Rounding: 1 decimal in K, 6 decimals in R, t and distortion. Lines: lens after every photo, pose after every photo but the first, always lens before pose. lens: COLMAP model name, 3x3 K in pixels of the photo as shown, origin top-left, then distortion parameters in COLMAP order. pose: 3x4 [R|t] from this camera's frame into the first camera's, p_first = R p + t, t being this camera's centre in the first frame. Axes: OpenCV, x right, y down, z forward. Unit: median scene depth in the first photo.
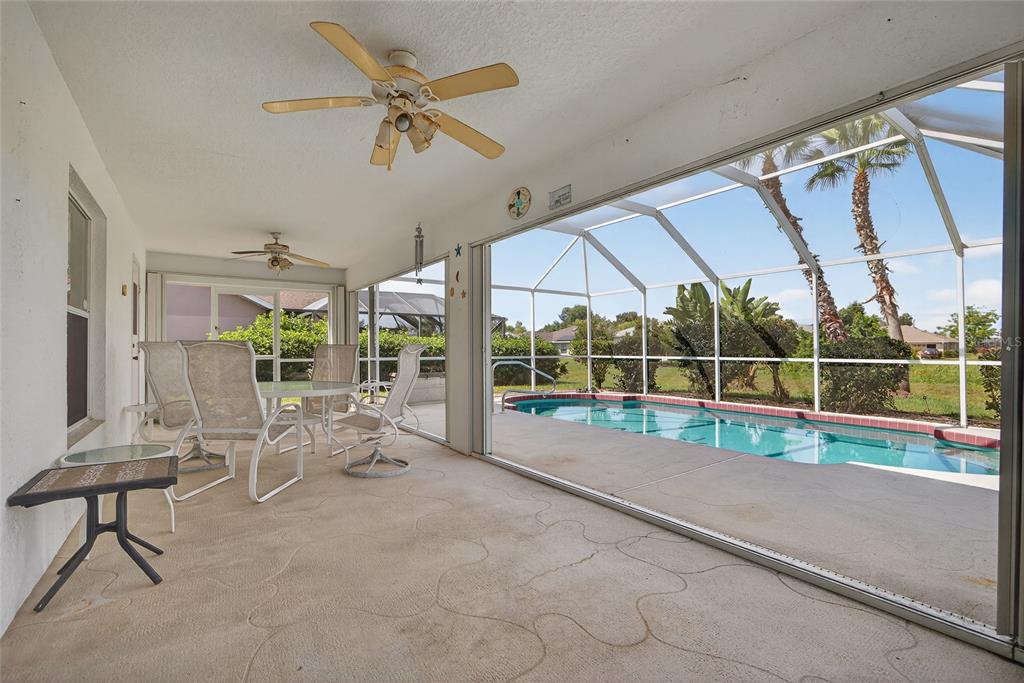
lens RADIAL K [[469.4, 0, 517.1], [0, 469.4, 342.9], [0, 0, 1]] dist [-0.002569, 0.005269]
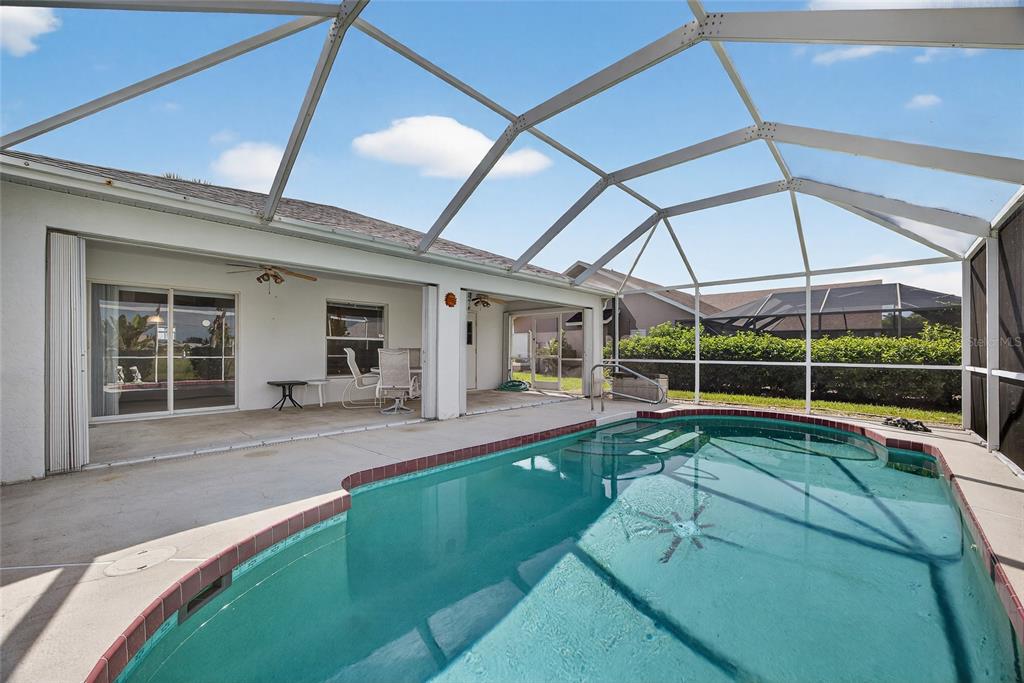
lens RADIAL K [[399.7, 0, 506.8], [0, 399.7, 351.5], [0, 0, 1]] dist [0.002143, 0.000185]
pose [[0.184553, -0.005001, -0.982810, 0.660402], [0.006923, 0.999969, -0.003788, 0.014844], [0.982798, -0.006105, 0.184582, 0.537866]]
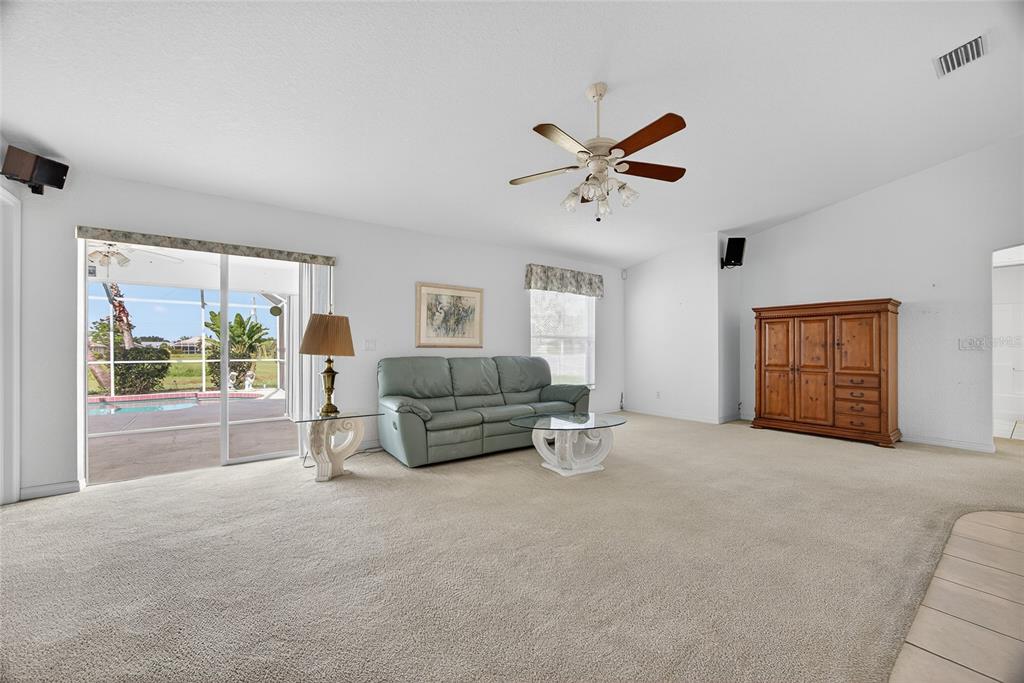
lens RADIAL K [[399.7, 0, 520.8], [0, 399.7, 347.7], [0, 0, 1]] dist [0.002143, 0.000185]
pose [[-0.015007, 0.006830, 0.999864, -0.502362], [-0.009456, 0.999931, -0.006972, -0.009886], [-0.999843, -0.009559, -0.014942, -0.216522]]
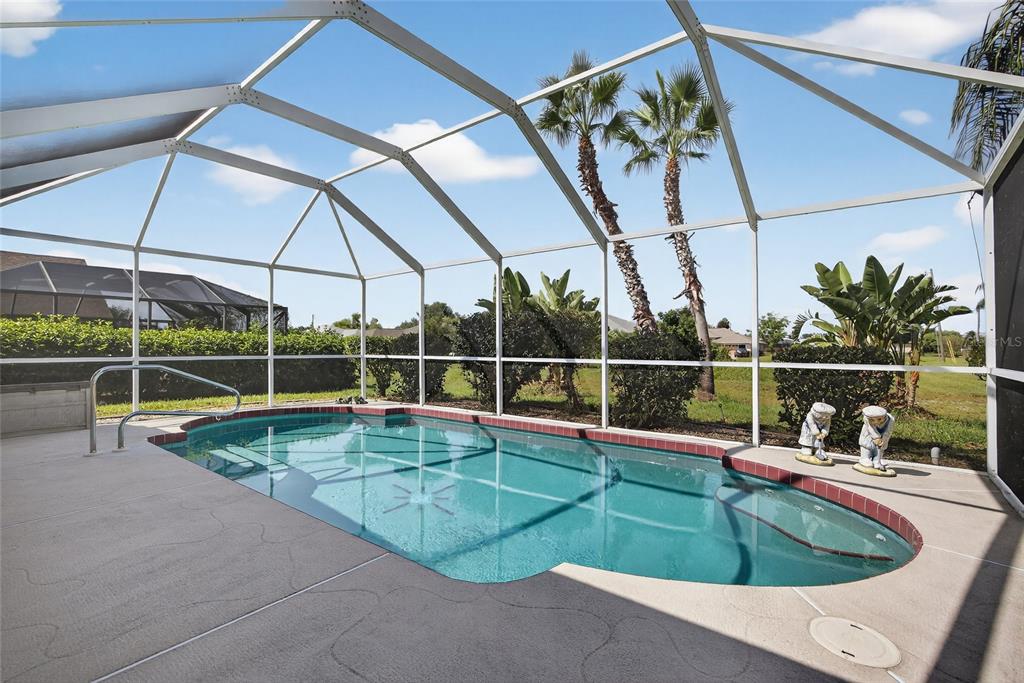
lens RADIAL K [[469.4, 0, 509.0], [0, 469.4, 343.6], [0, 0, 1]] dist [-0.002569, 0.005269]
pose [[0.966627, 0.005671, 0.256126, 0.212377], [-0.006909, 0.999968, 0.003936, 0.003594], [-0.256095, -0.005574, 0.966636, 0.211878]]
